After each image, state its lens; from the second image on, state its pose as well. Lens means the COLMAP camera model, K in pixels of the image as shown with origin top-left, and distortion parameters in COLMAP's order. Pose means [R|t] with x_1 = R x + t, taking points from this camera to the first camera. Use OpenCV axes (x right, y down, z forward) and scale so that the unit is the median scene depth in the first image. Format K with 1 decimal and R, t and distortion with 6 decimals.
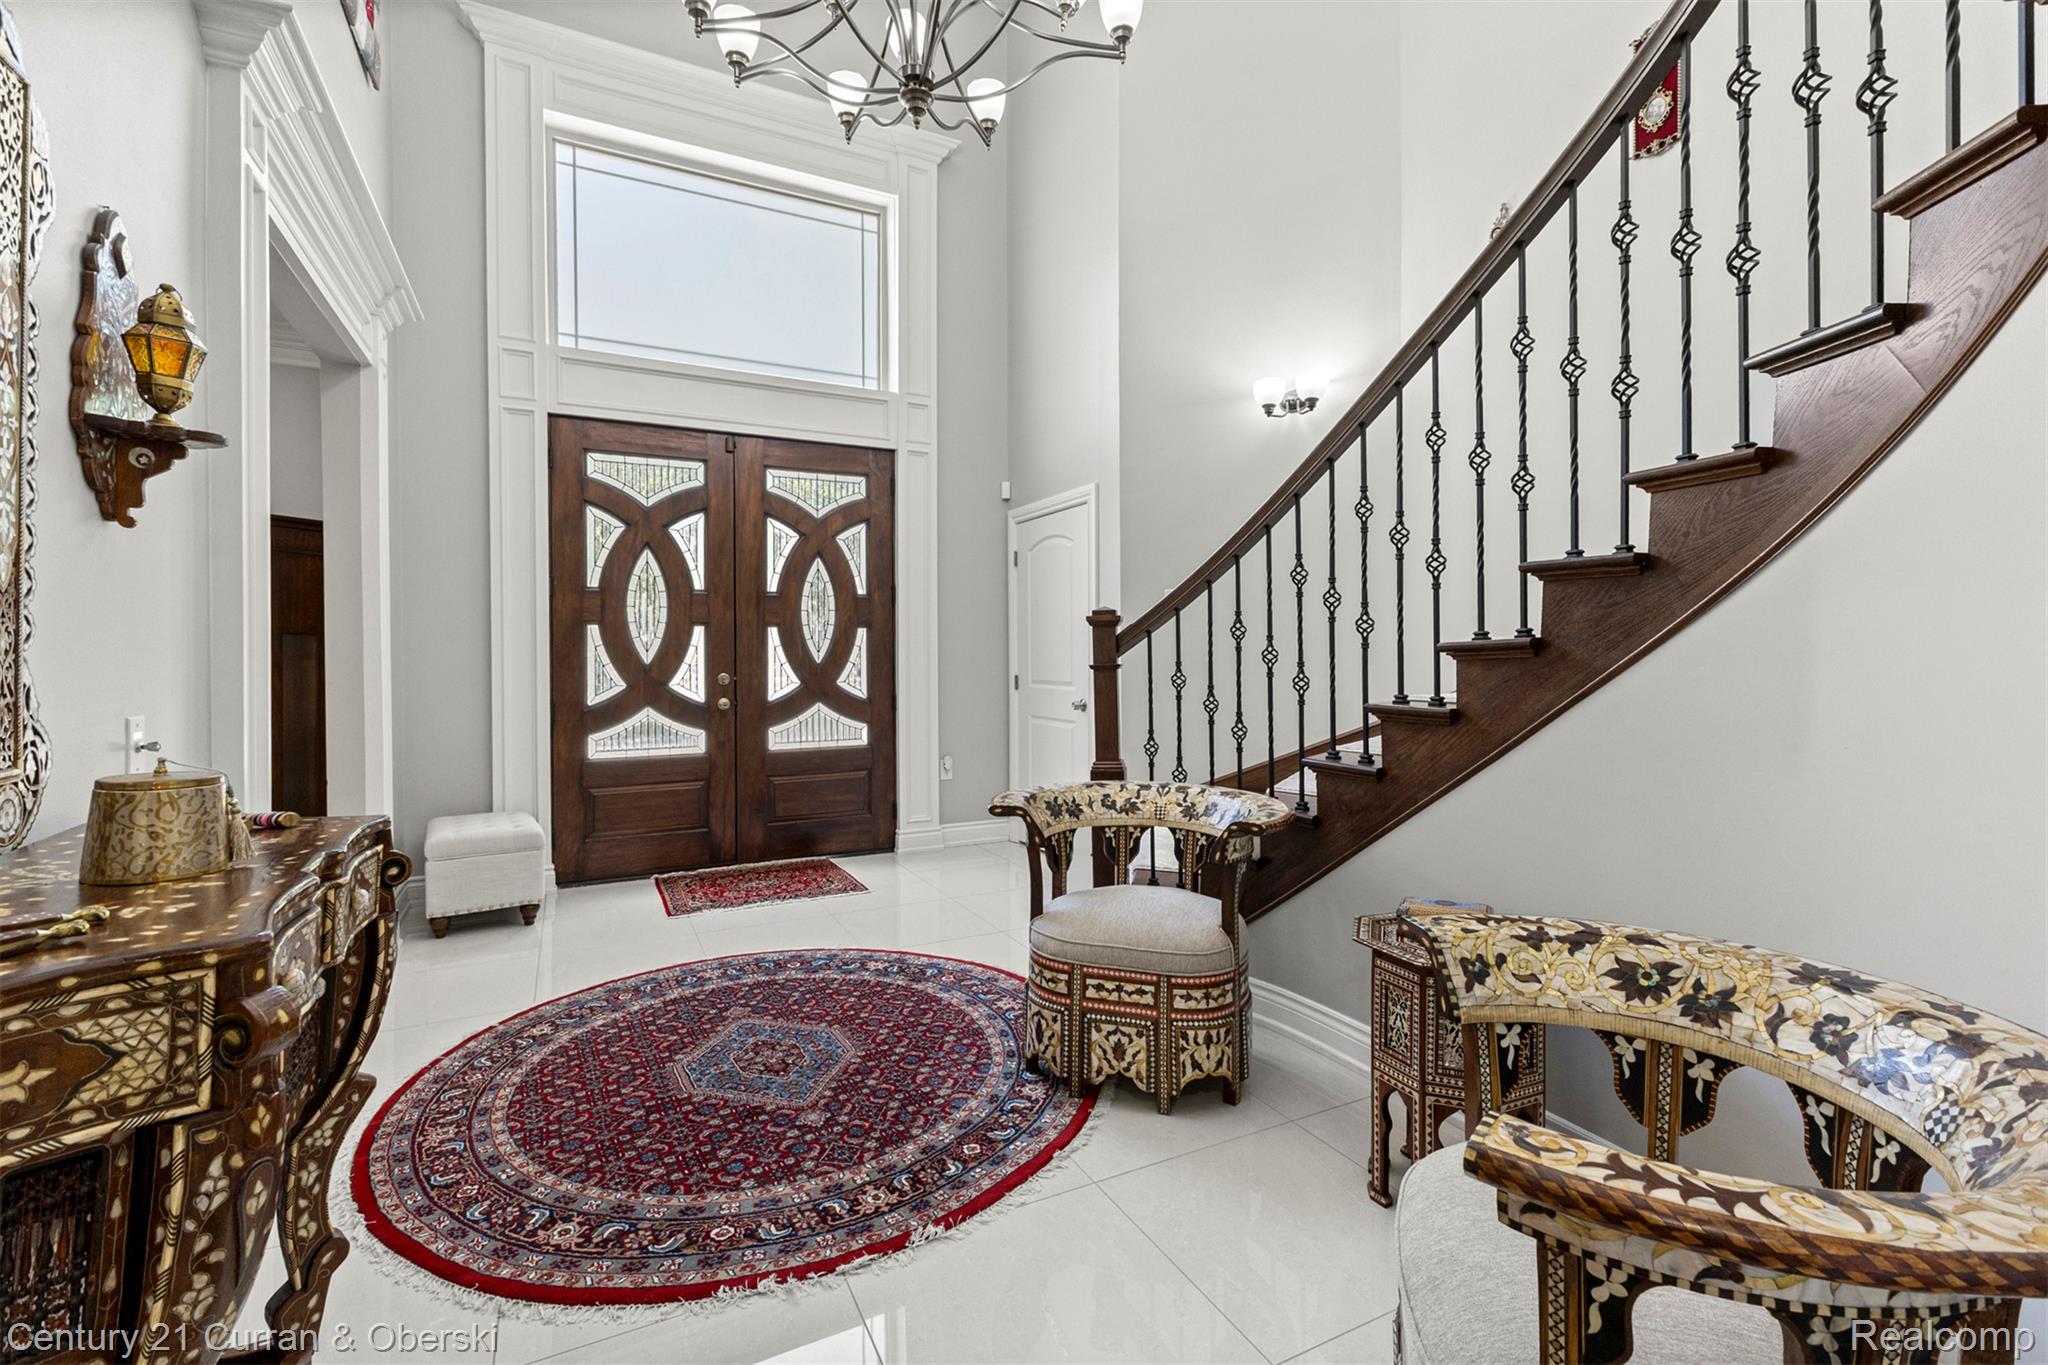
lens RADIAL K [[908.4, 0, 1038.6], [0, 908.4, 655.7], [0, 0, 1]] dist [0.000152, 0.000270]
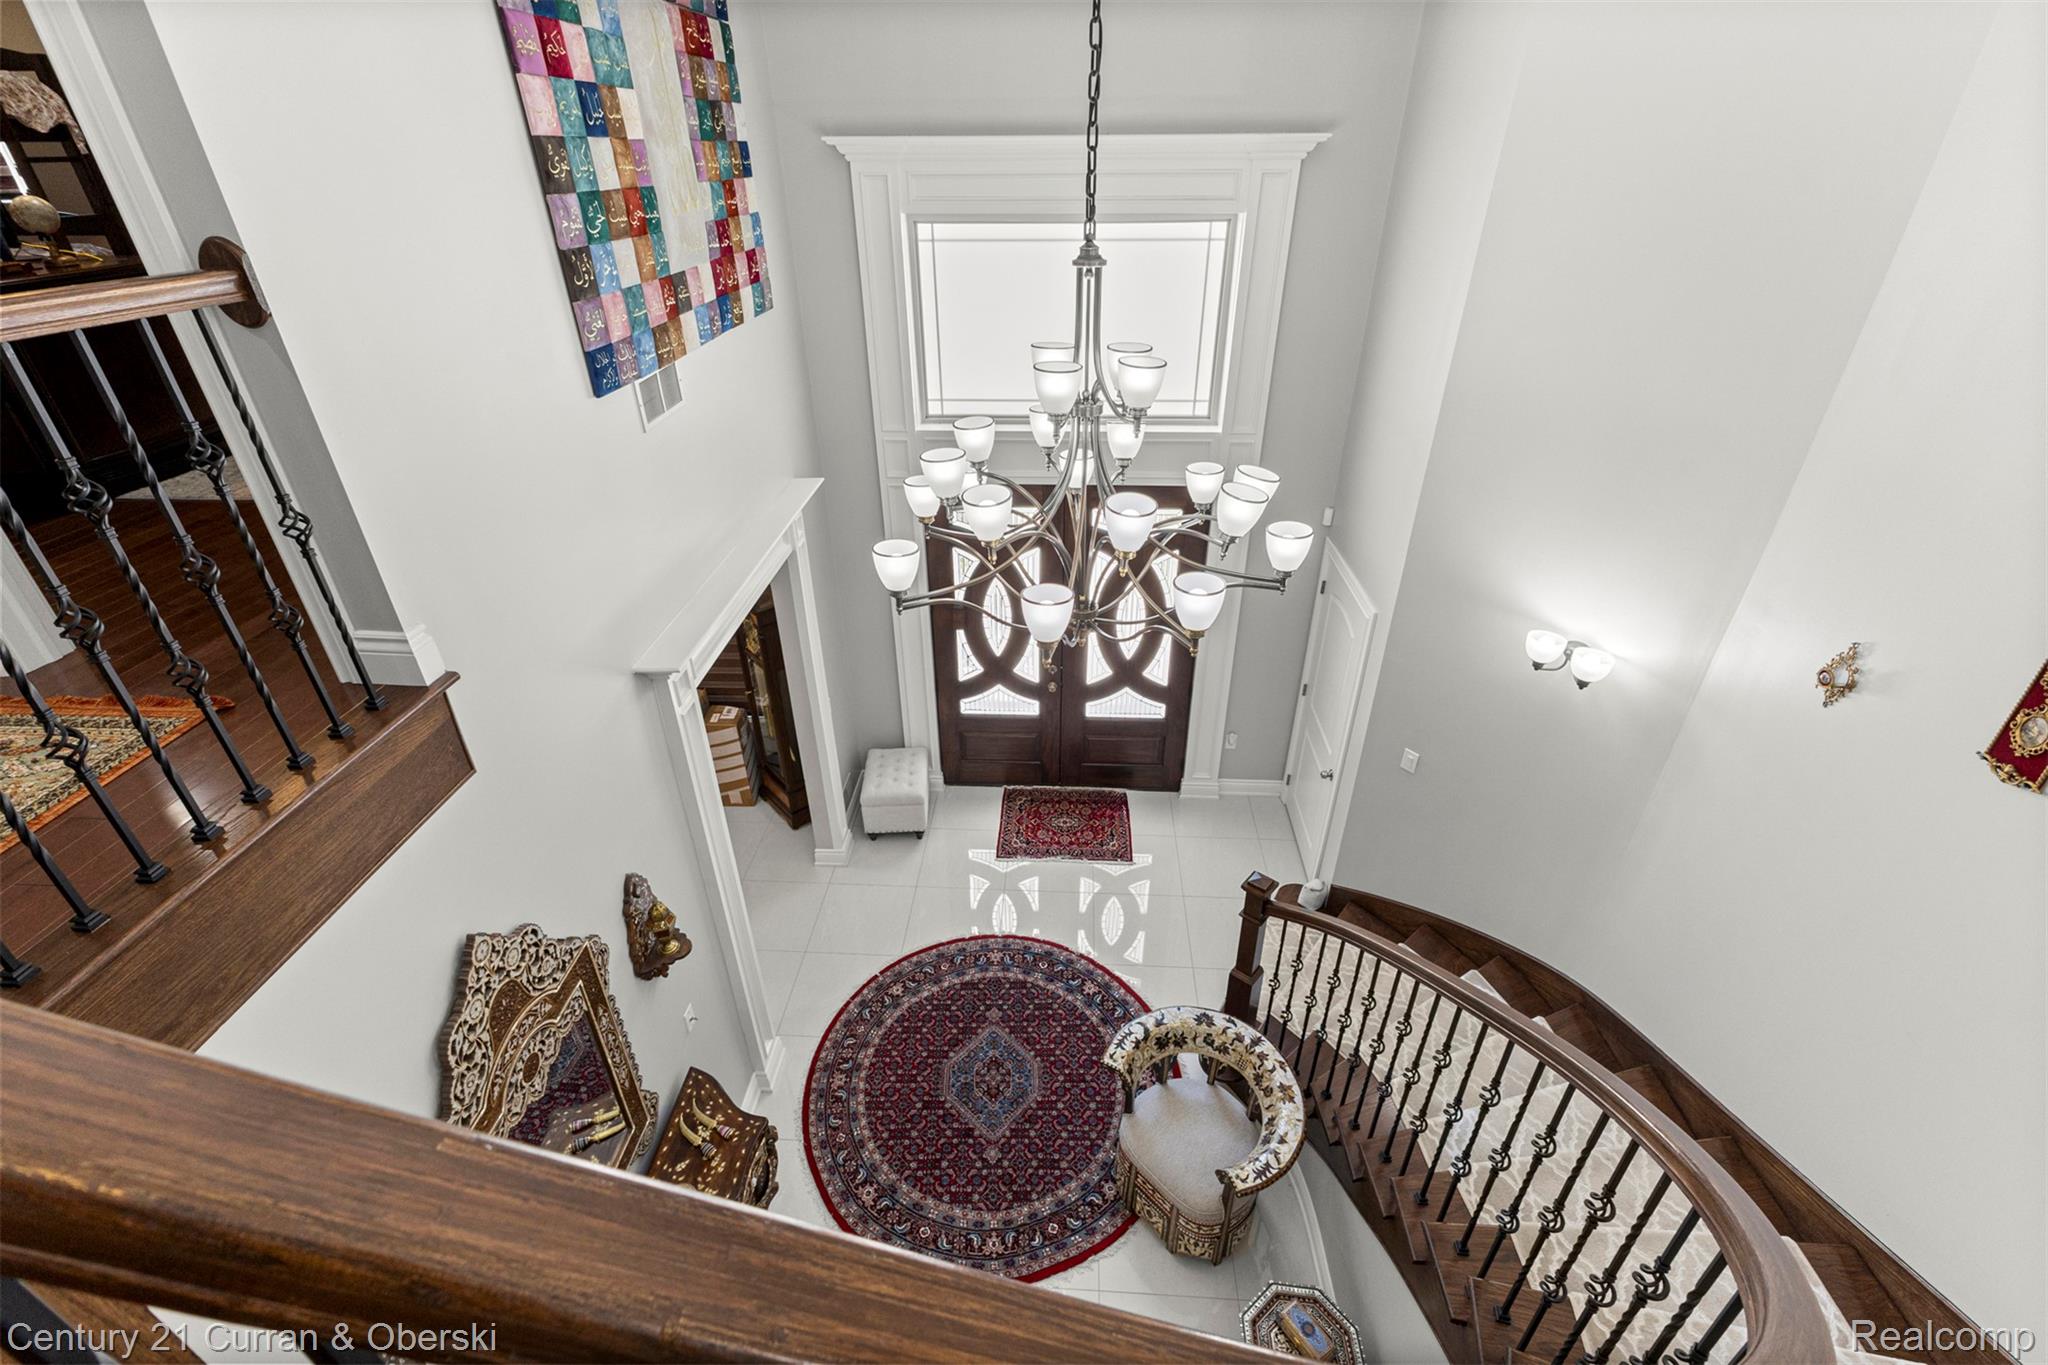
lens RADIAL K [[884.7, 0, 1016.8], [0, 884.7, 672.1], [0, 0, 1]] dist [0.001262, 0.000100]
pose [[0.858417, 0.256352, -0.444302, 0.252825], [0.004080, 0.862725, 0.505656, -0.913980], [0.512936, -0.435877, 0.739532, 0.071441]]
